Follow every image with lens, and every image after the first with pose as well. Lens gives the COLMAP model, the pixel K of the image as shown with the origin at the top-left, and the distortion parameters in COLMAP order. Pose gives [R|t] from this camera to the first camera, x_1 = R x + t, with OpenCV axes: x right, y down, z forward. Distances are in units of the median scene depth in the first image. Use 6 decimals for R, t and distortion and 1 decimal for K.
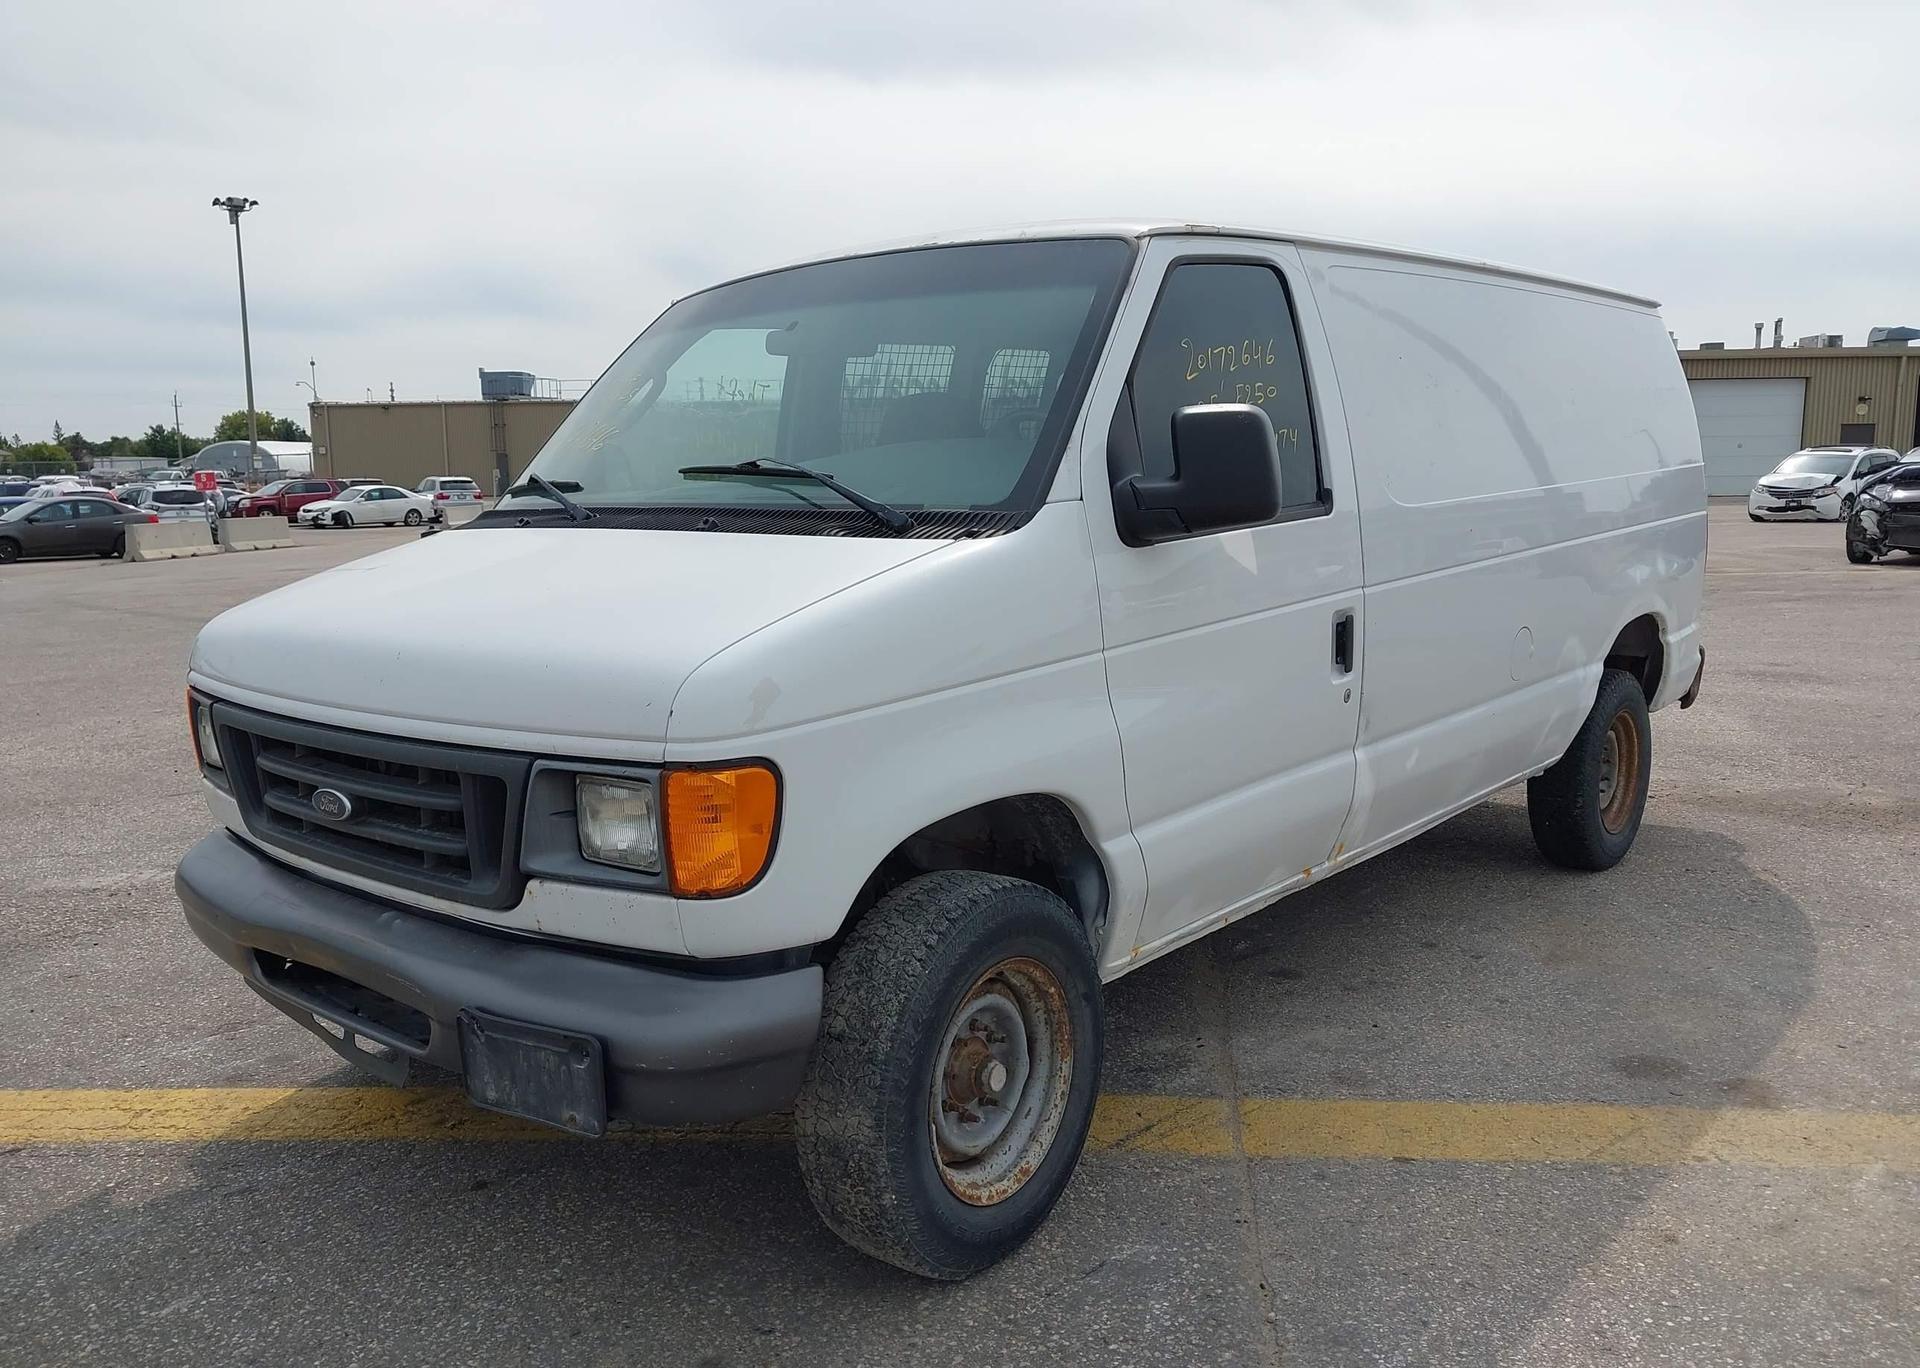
lens RADIAL K [[1519.6, 0, 952.3], [0, 1519.6, 688.8], [0, 0, 1]] dist [0.040165, -0.064717]
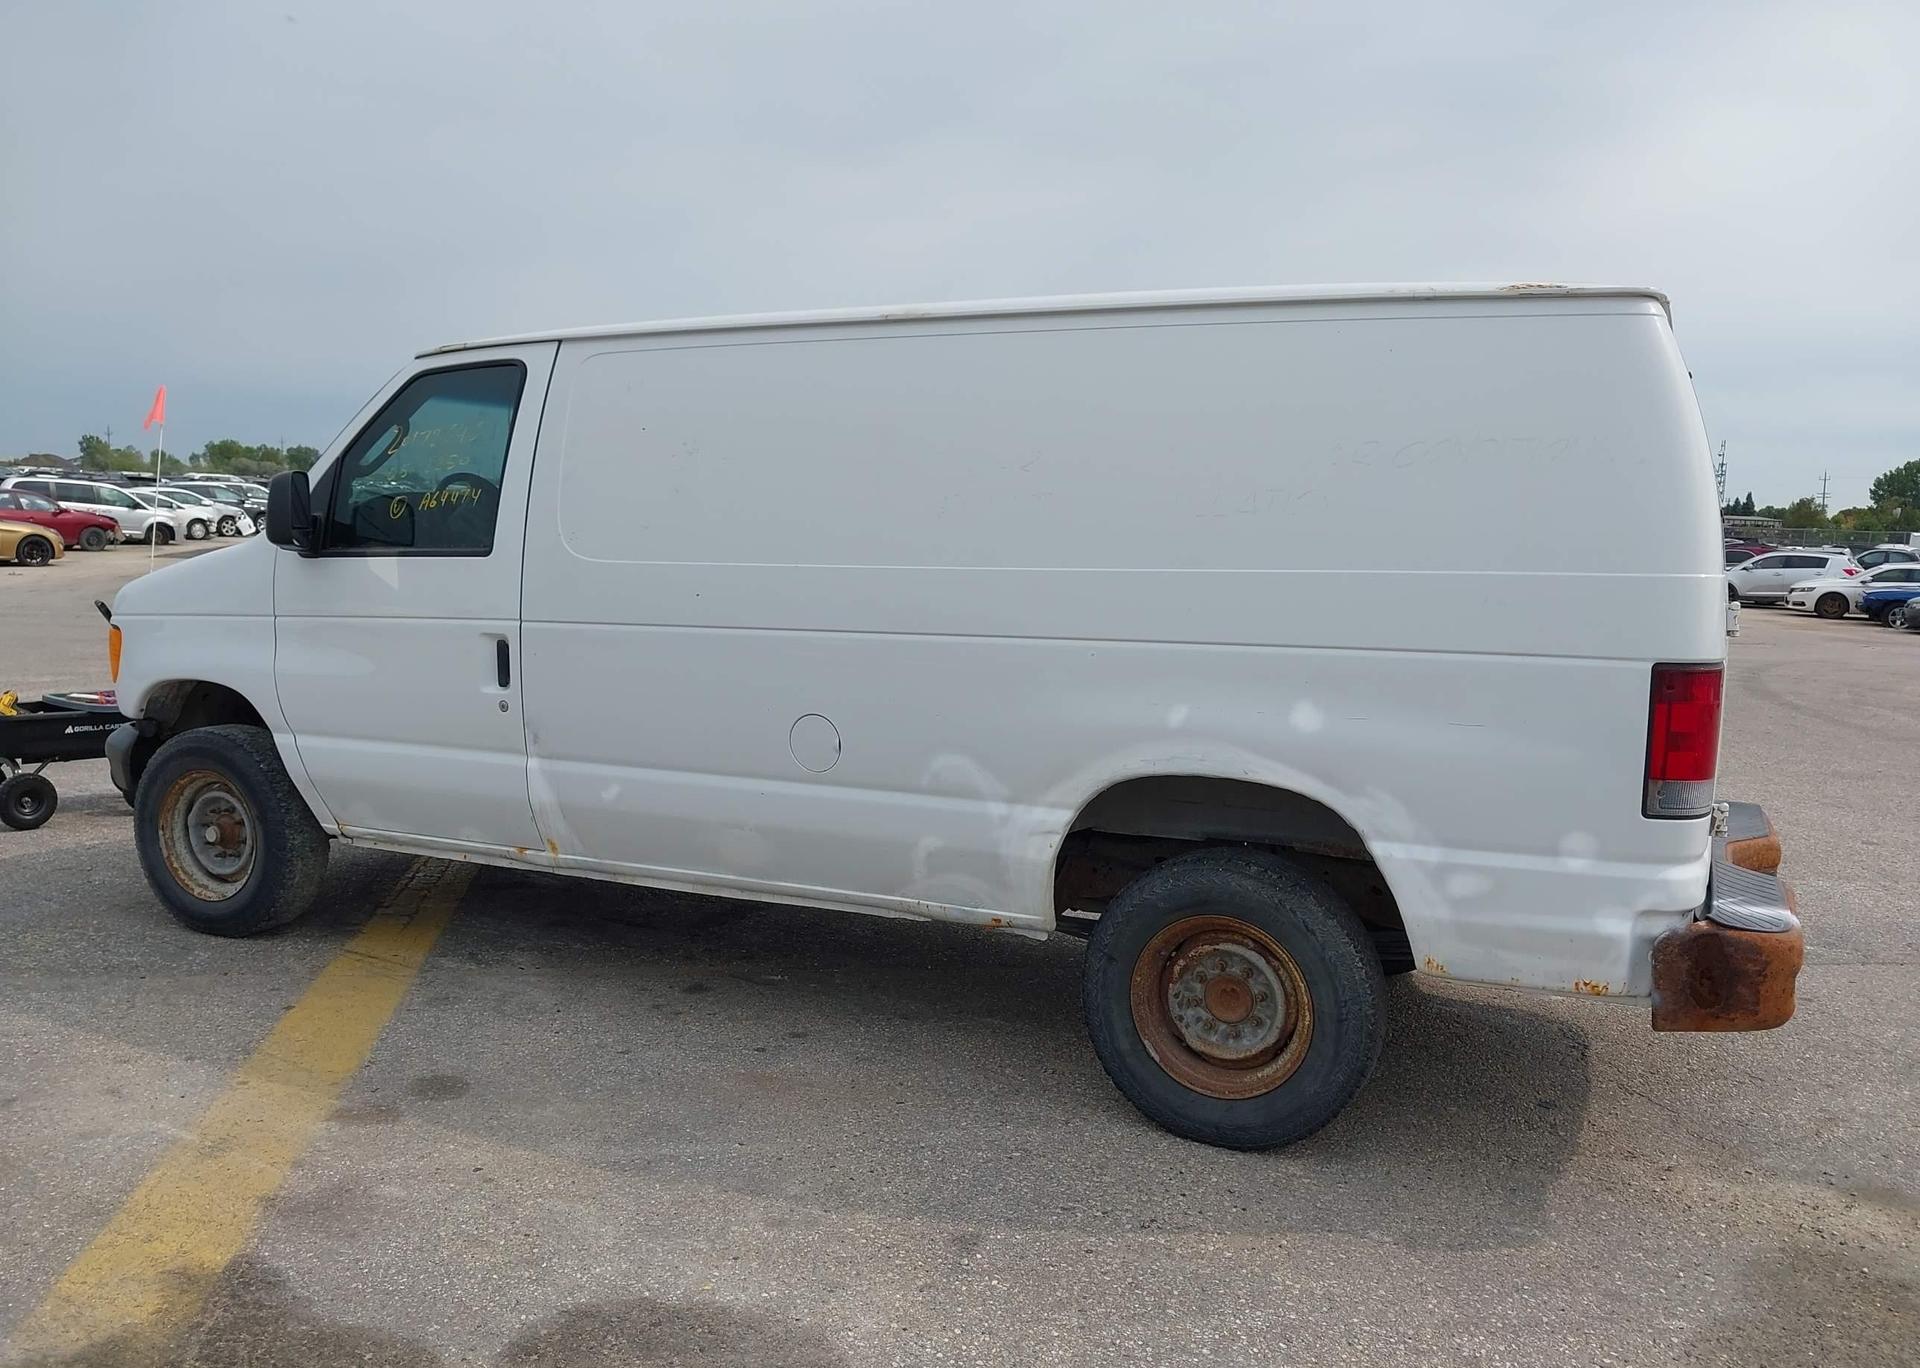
lens RADIAL K [[1519.6, 0, 953.9], [0, 1519.6, 694.9], [0, 0, 1]] dist [0.040165, -0.064717]
pose [[0.258775, 0.135877, -0.956333, 1.755605], [-0.176513, 0.980038, 0.091482, -0.208163], [0.949673, 0.145132, 0.277593, 1.150561]]
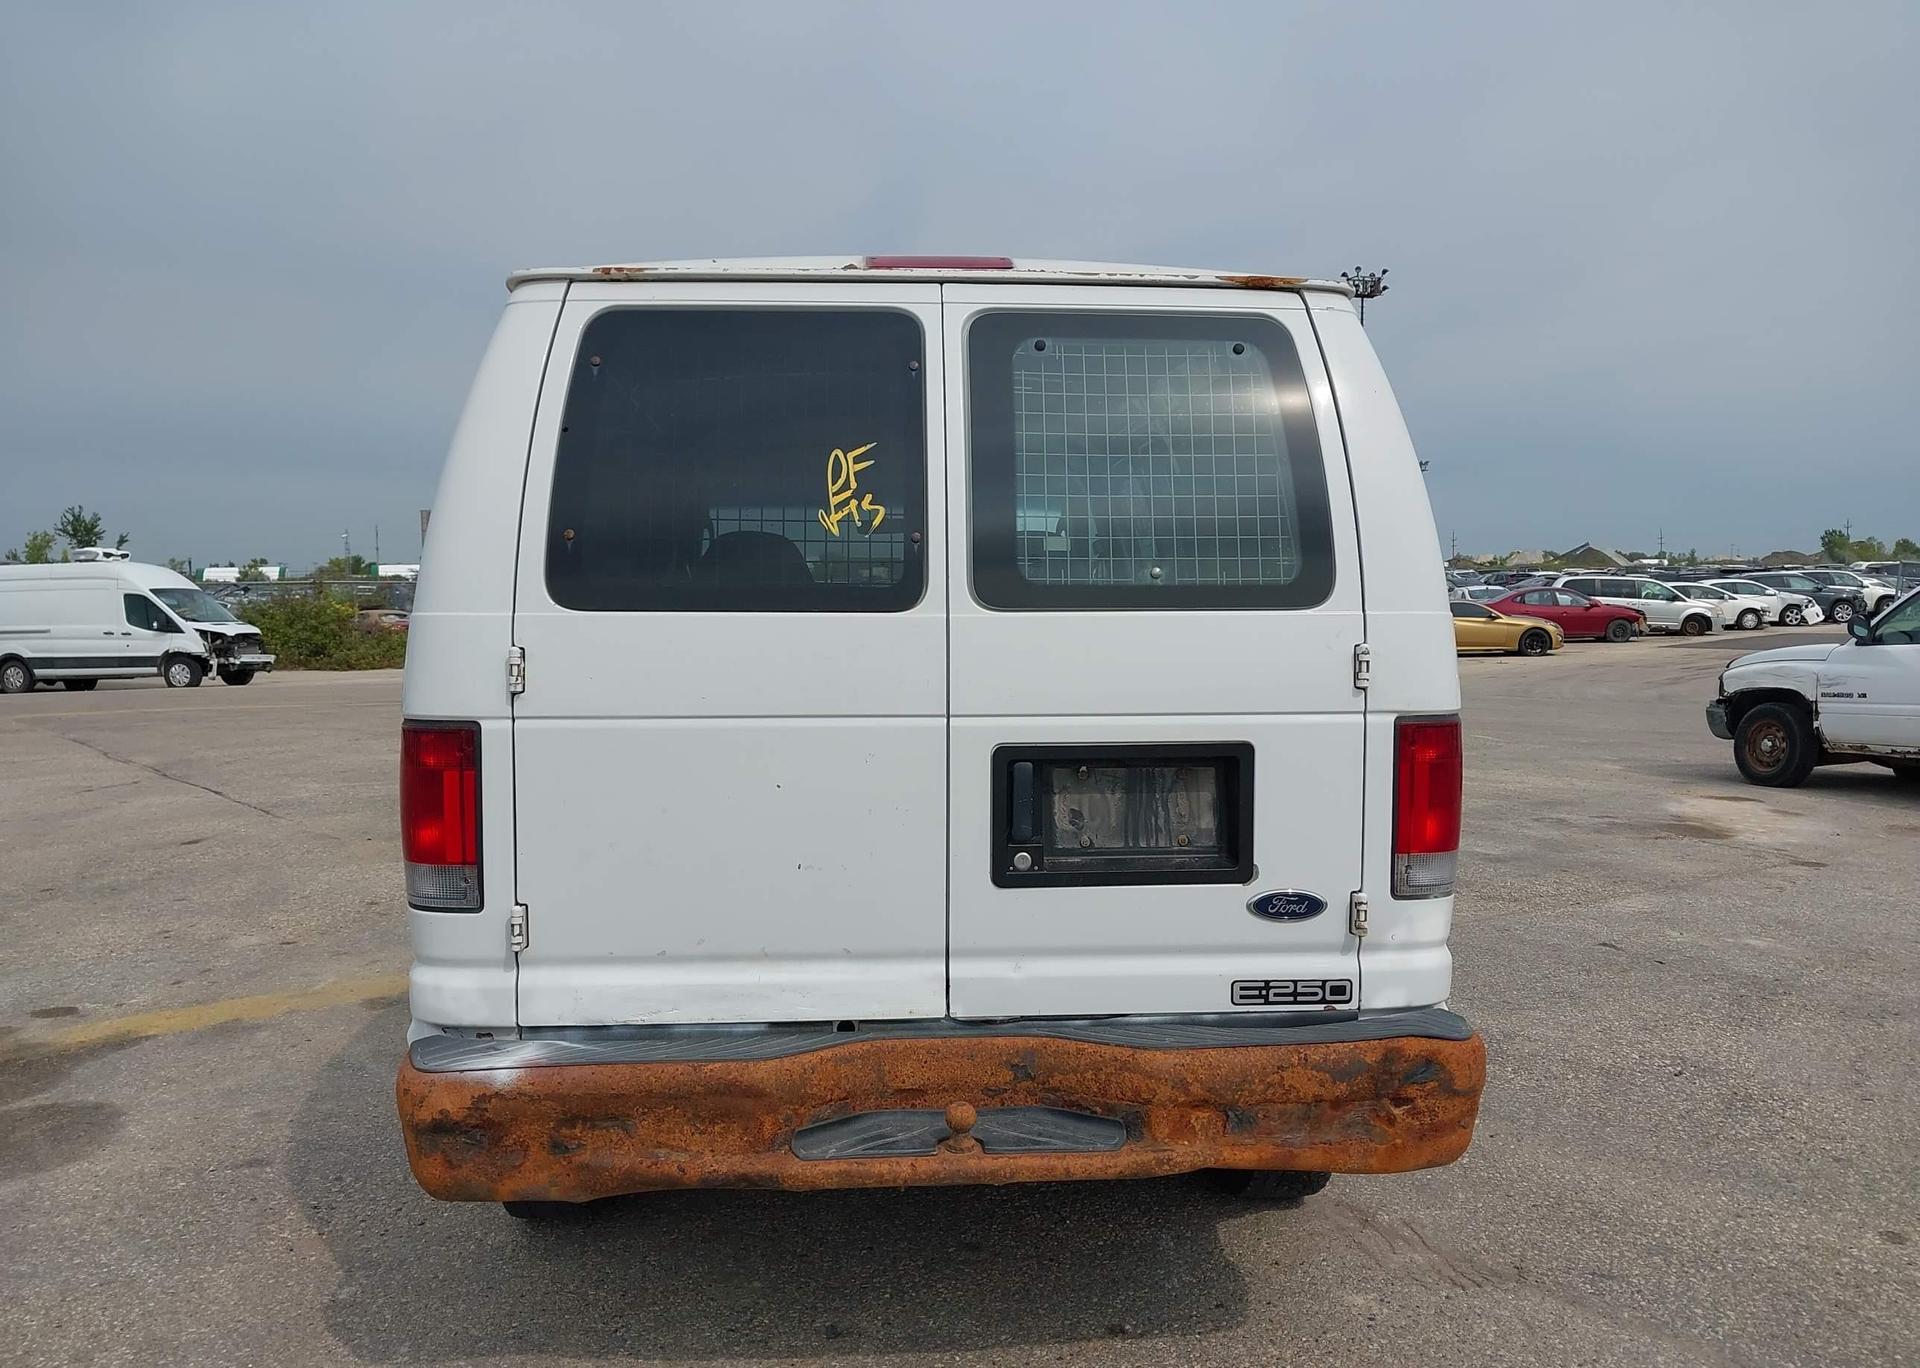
lens RADIAL K [[1519.6, 0, 955.7], [0, 1519.6, 688.2], [0, 0, 1]] dist [0.040165, -0.064717]
pose [[-0.706908, 0.067827, -0.704045, 1.298643], [-0.081000, 0.981080, 0.175846, -0.410369], [0.702652, 0.181335, -0.688039, 2.663194]]
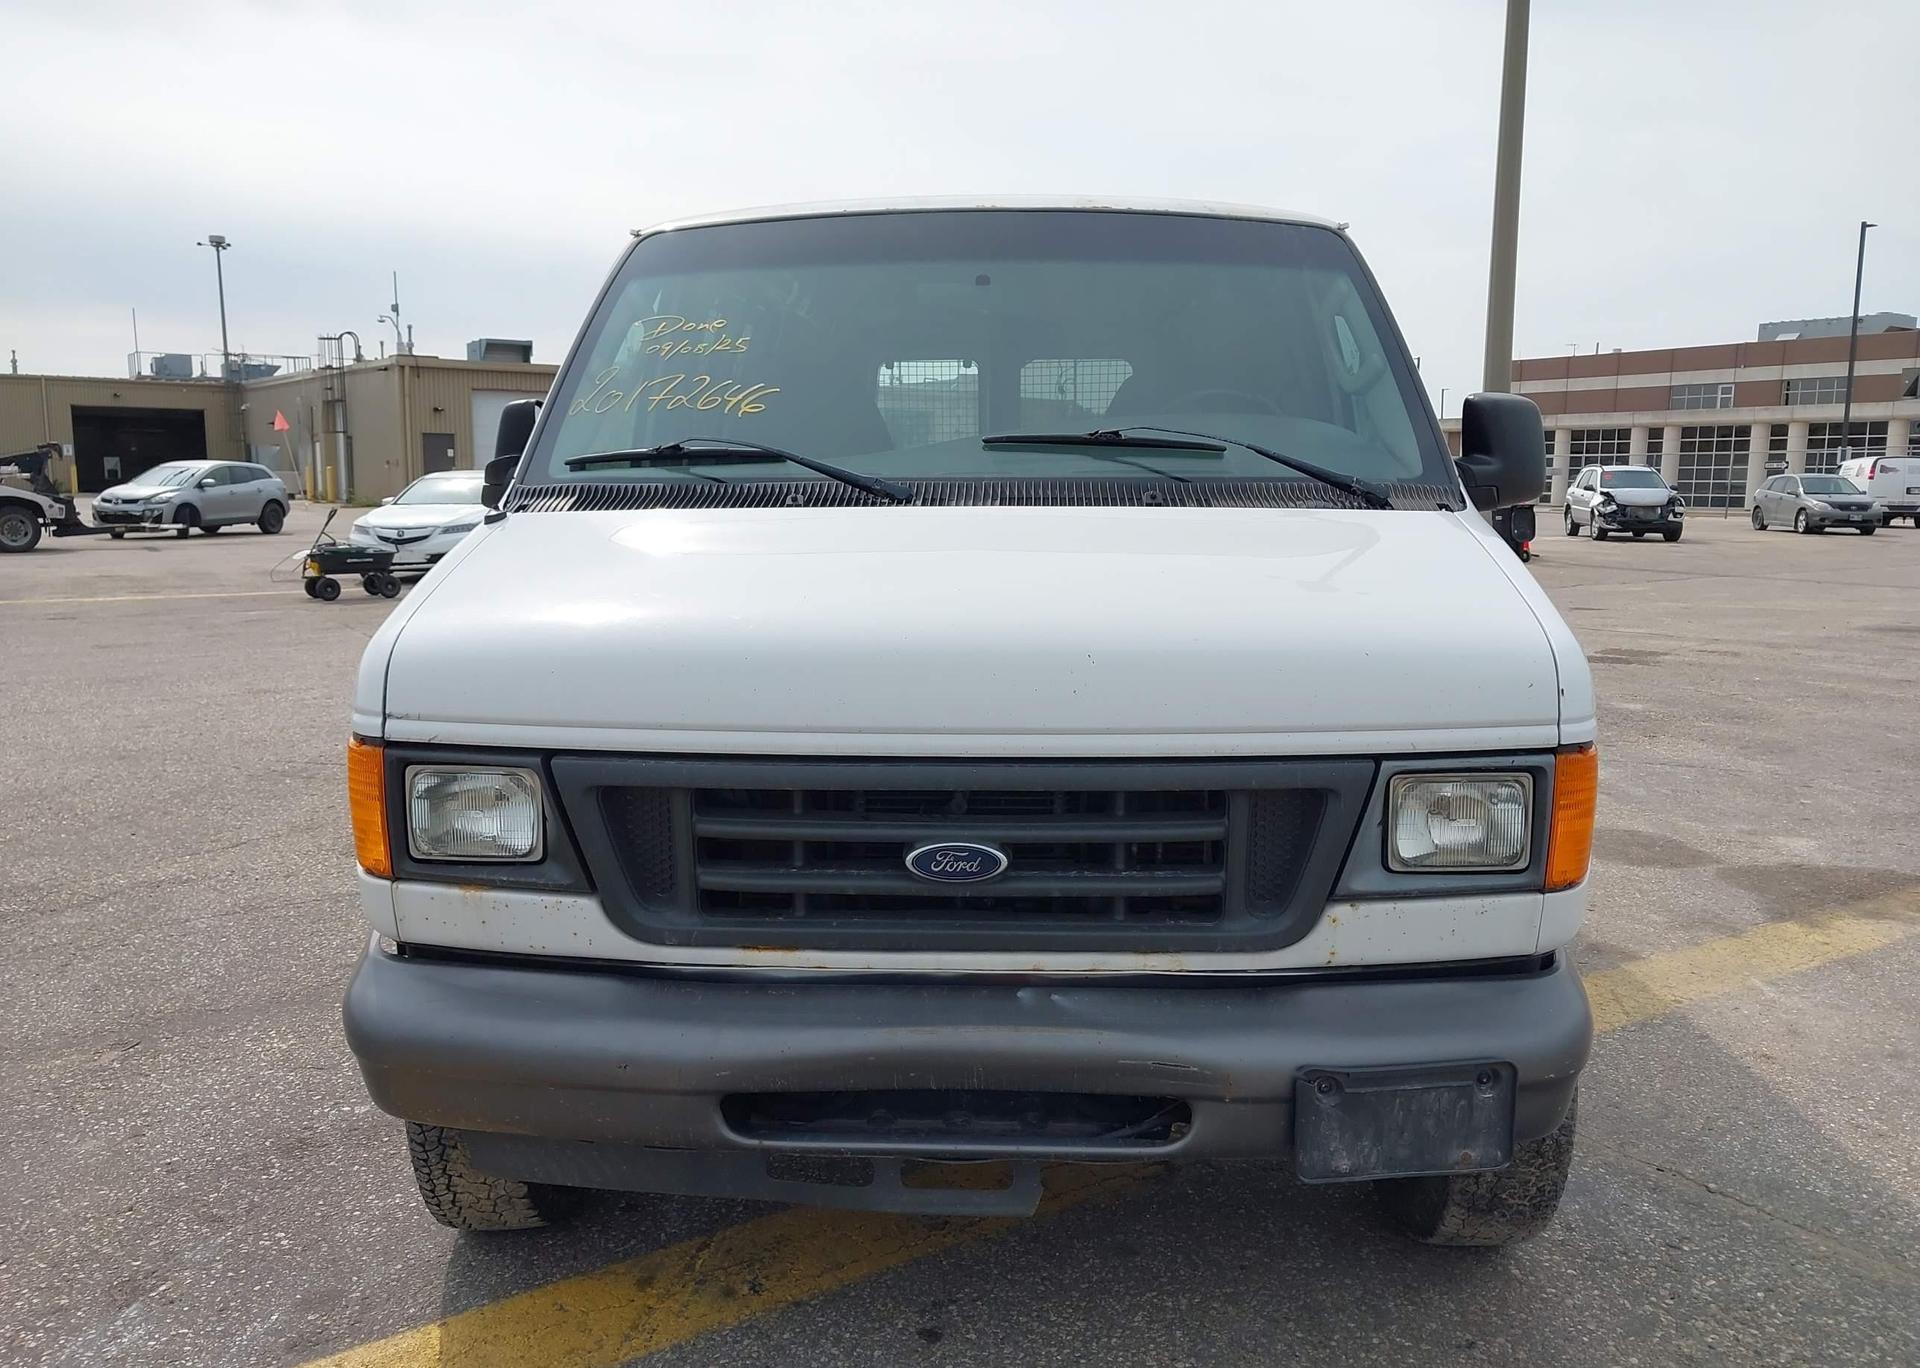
lens RADIAL K [[1519.6, 0, 943.8], [0, 1519.6, 690.6], [0, 0, 1]] dist [0.040165, -0.064717]
pose [[0.781241, -0.066468, 0.620680, -0.771690], [0.069446, 0.997397, 0.019400, -0.021695], [-0.620354, 0.027947, 0.783824, 0.364810]]
